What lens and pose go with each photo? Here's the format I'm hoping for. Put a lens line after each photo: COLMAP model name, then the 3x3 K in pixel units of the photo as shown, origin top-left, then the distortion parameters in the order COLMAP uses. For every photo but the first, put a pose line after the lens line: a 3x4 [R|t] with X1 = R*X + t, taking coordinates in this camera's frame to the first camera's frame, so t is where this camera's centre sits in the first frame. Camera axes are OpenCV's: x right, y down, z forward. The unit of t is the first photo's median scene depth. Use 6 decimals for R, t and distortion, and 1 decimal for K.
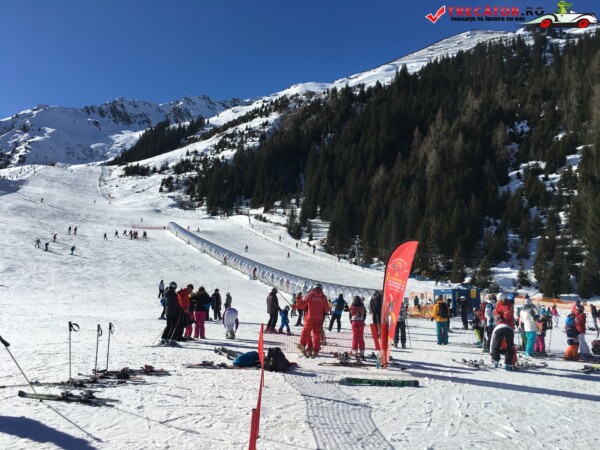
lens RADIAL K [[508.8, 0, 299.4], [0, 508.8, 218.9], [0, 0, 1]] dist [0.086911, -0.117748]
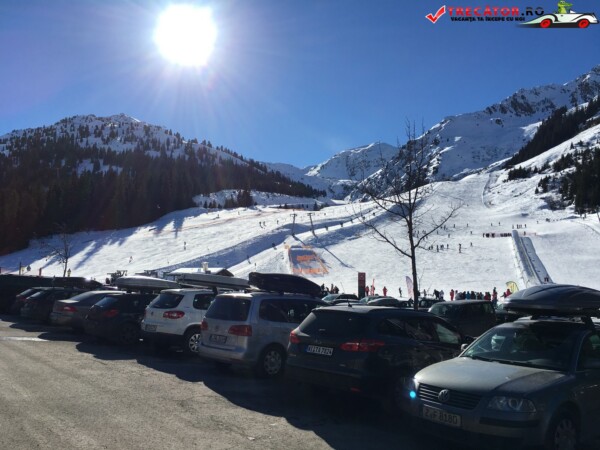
lens RADIAL K [[508.8, 0, 299.4], [0, 508.8, 218.9], [0, 0, 1]] dist [0.086911, -0.117748]
pose [[0.709751, -0.100534, -0.697242, 0.090348], [0.108616, 0.993546, -0.032692, -0.013343], [0.696029, -0.052528, 0.716090, -0.087998]]
